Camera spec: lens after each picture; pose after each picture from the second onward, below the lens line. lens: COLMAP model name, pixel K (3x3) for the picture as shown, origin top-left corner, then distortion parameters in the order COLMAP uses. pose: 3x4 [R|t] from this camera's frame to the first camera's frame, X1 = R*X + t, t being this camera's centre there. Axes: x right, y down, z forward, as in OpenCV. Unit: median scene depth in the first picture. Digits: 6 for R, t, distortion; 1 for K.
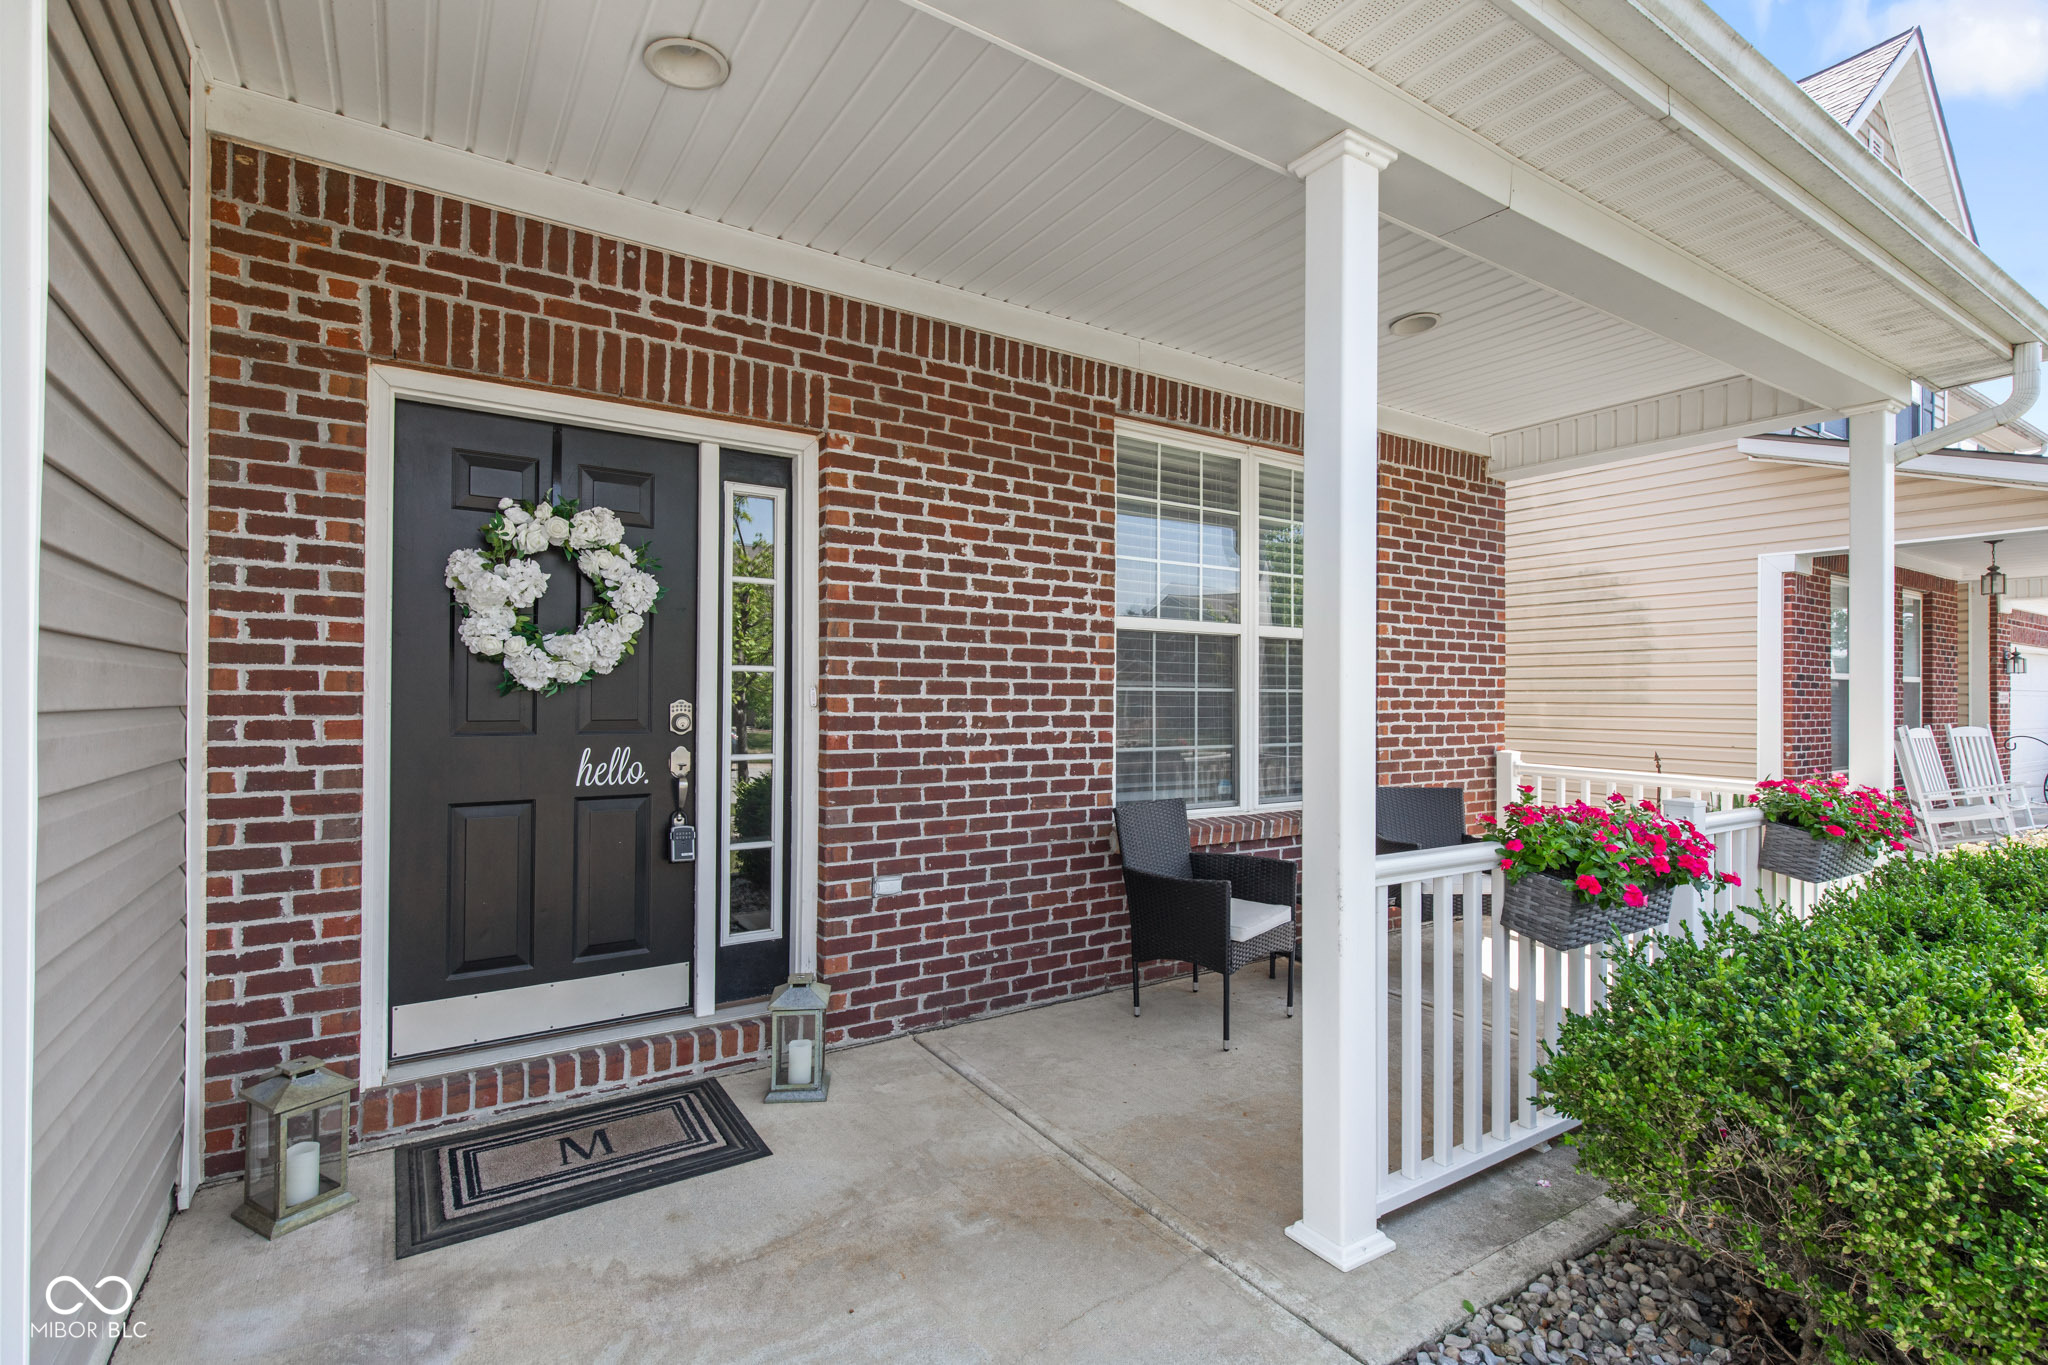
lens RADIAL K [[949.4, 0, 1027.2], [0, 949.4, 682.6], [0, 0, 1]] dist [0.008406, -0.000626]
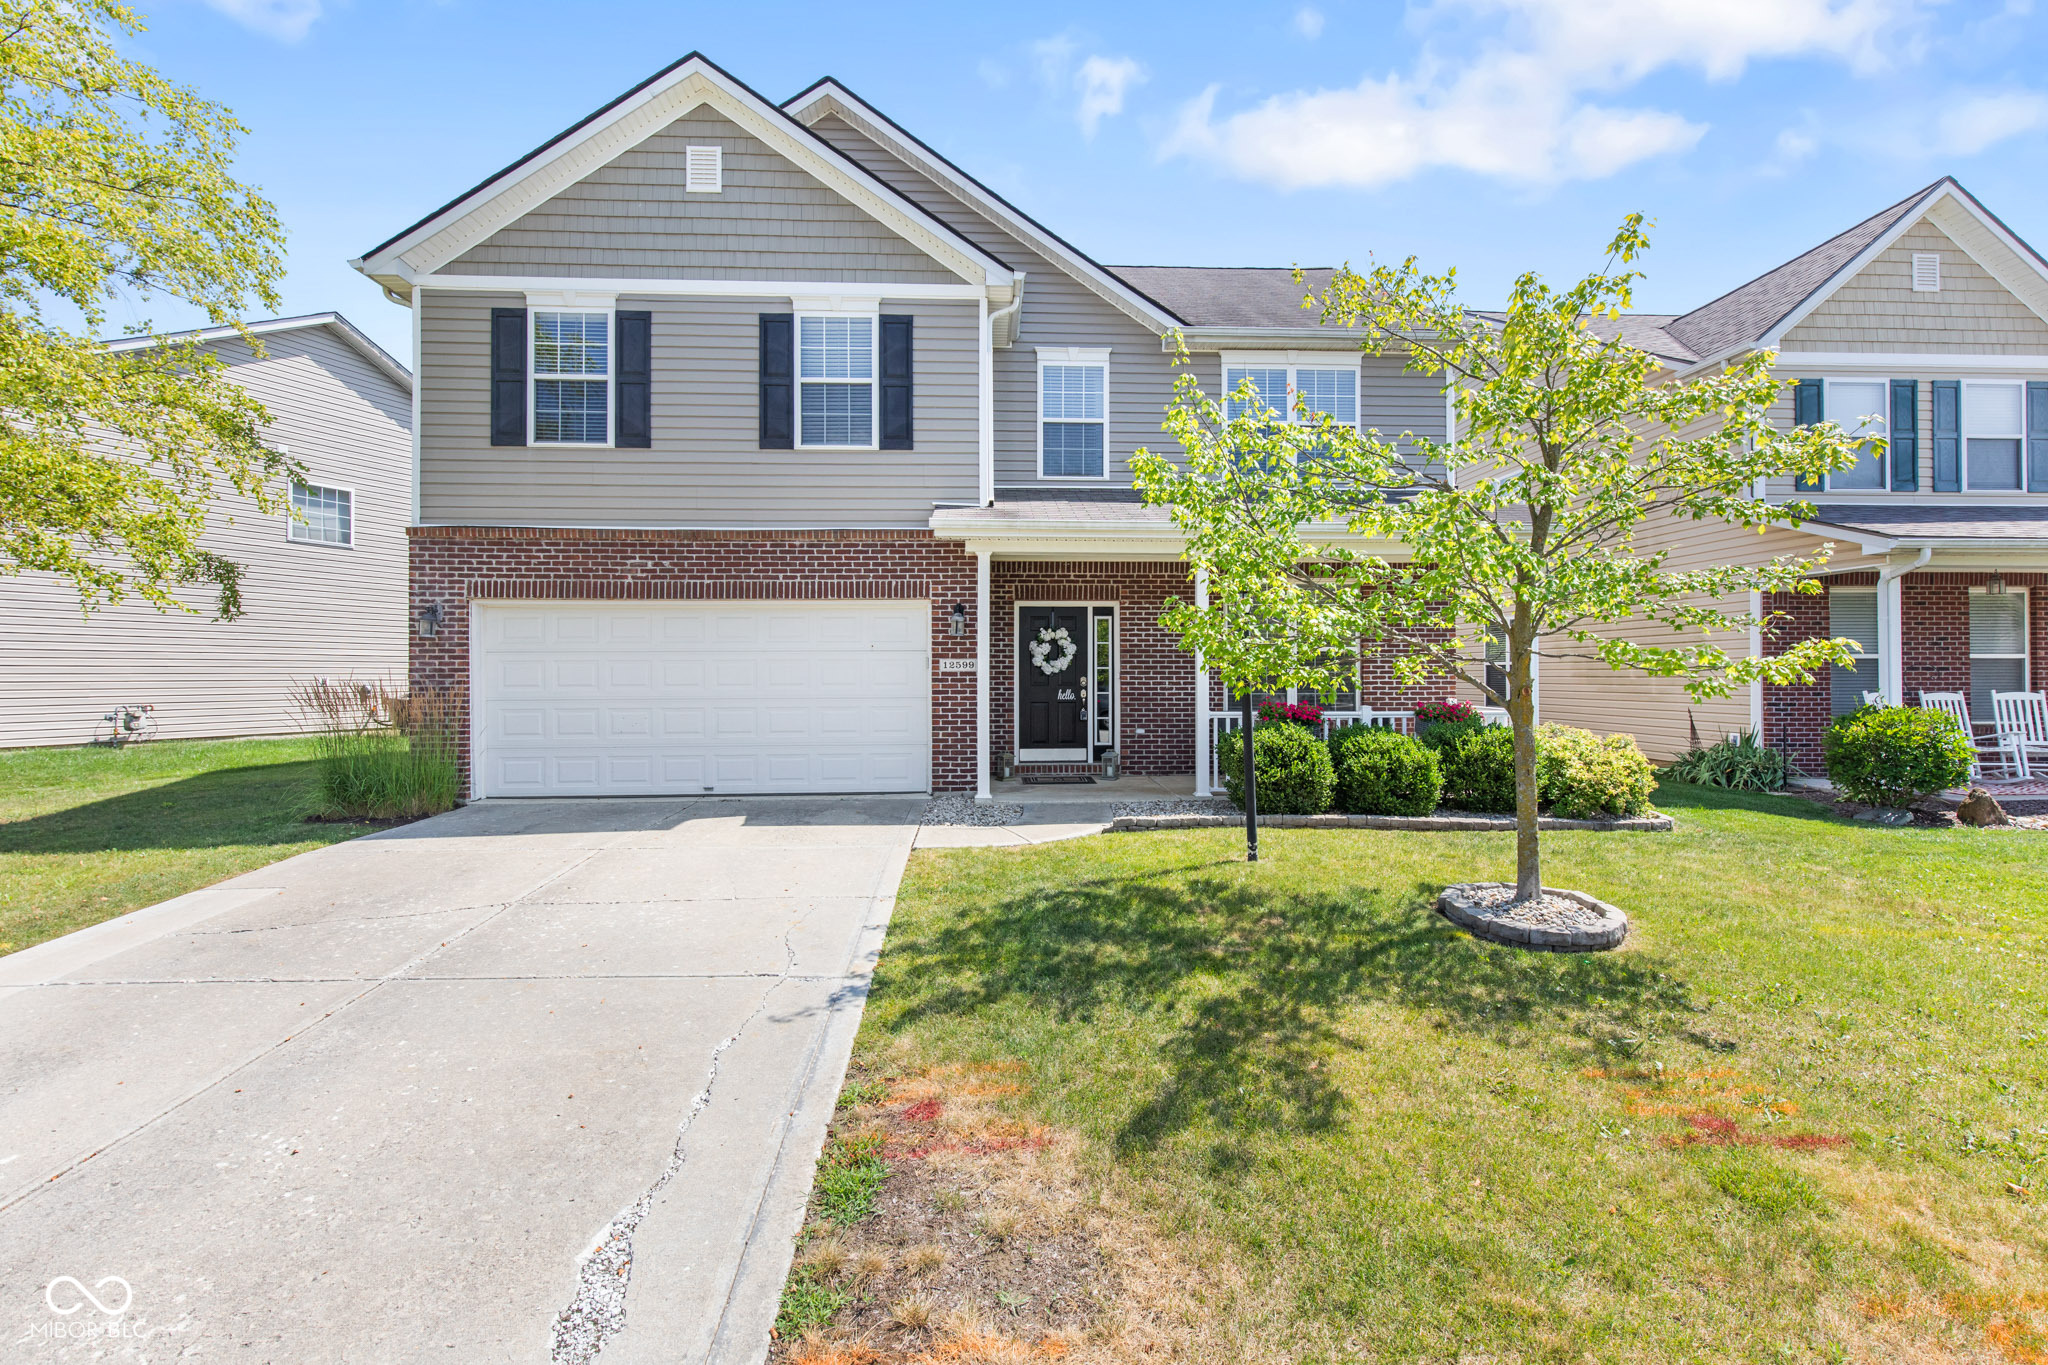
lens RADIAL K [[949.4, 0, 1021.7], [0, 949.4, 676.0], [0, 0, 1]] dist [0.008406, -0.000626]
pose [[0.864809, -0.007491, -0.502044, 1.329842], [0.010764, 0.999936, 0.003623, -0.001977], [0.501985, -0.008537, 0.864834, -2.400703]]
